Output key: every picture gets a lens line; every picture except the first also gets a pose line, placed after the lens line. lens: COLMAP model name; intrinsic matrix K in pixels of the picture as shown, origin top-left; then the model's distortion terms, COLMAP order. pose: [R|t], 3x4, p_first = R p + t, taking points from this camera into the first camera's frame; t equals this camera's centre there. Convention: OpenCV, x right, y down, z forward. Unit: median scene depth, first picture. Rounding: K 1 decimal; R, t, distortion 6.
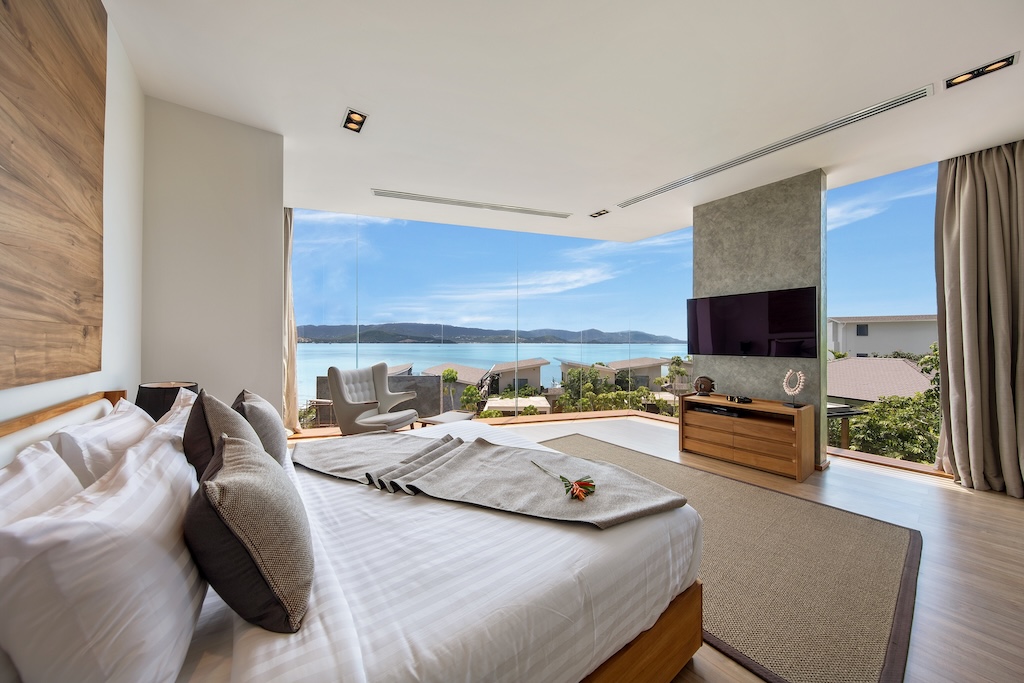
lens RADIAL K [[335.4, 0, 519.4], [0, 335.4, 339.1], [0, 0, 1]] dist [0.000764, -0.000022]
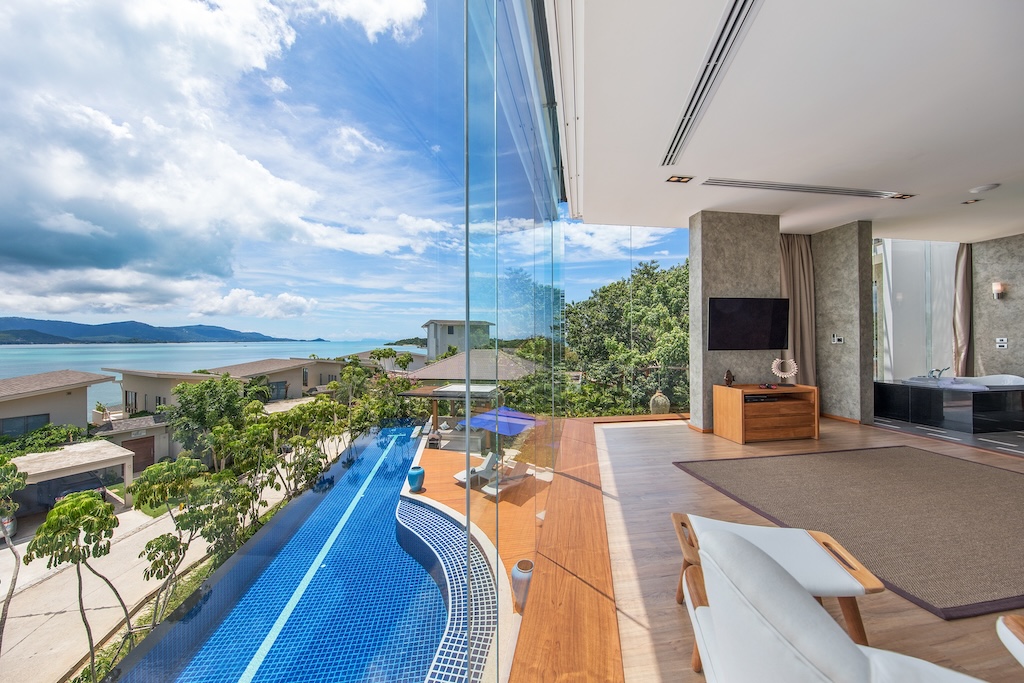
lens RADIAL K [[335.4, 0, 513.4], [0, 335.4, 335.8], [0, 0, 1]] dist [0.000764, -0.000022]
pose [[0.481253, 0.001082, 0.876581, -0.713104], [0.000089, 0.999999, -0.001284, 0.001033], [-0.876582, 0.000696, 0.481252, 1.048813]]
